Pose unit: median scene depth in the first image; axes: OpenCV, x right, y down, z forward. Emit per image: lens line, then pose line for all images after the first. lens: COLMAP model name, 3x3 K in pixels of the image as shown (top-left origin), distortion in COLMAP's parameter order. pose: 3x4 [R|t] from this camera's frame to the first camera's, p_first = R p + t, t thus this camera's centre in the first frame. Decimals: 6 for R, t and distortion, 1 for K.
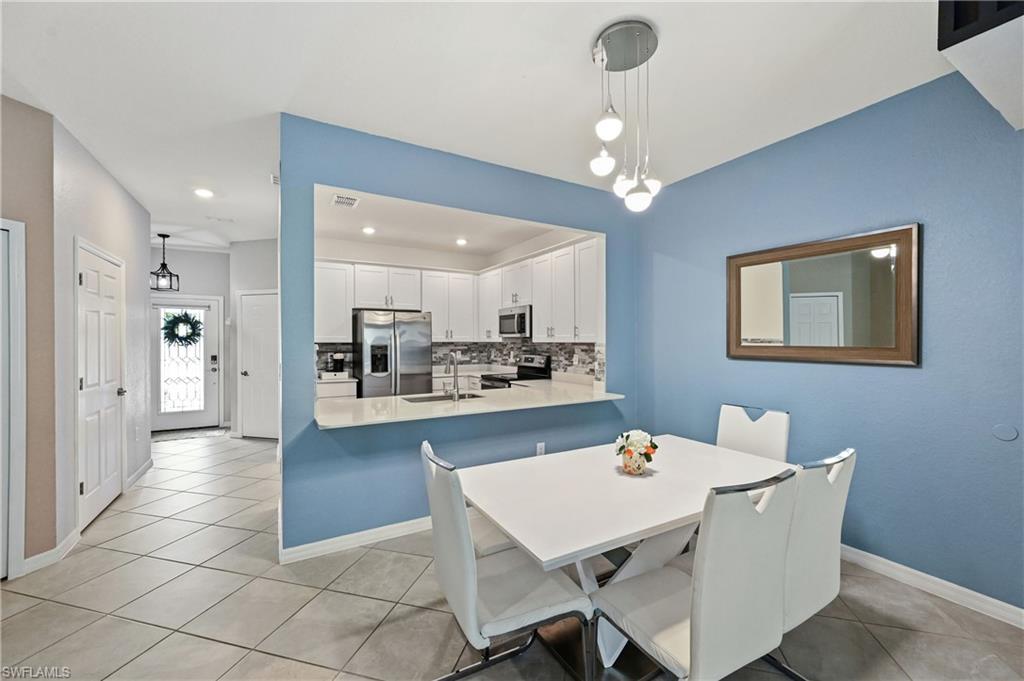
lens RADIAL K [[405.3, 0, 509.6], [0, 405.3, 342.8], [0, 0, 1]] dist [-0.000387, -0.000043]
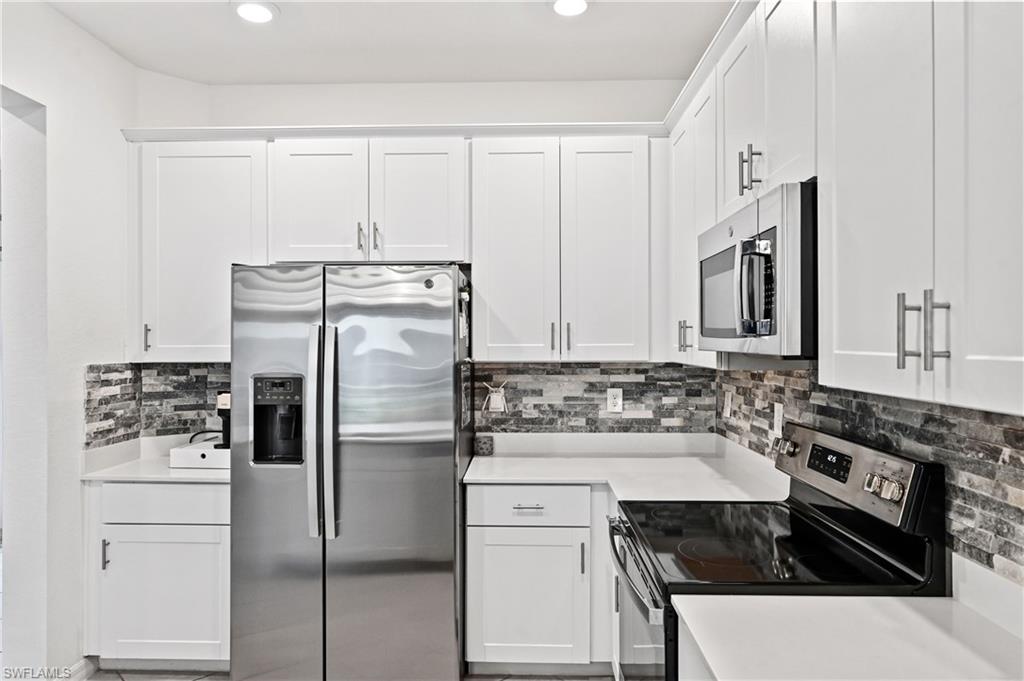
lens RADIAL K [[642.5, 0, 513.1], [0, 642.5, 338.7], [0, 0, 1]] dist [-0.006575, 0.003237]
pose [[0.851965, -0.000107, -0.523598, 0.081762], [-0.003625, 0.999975, -0.006102, -0.018237], [0.523586, 0.007097, 0.851943, 0.627875]]
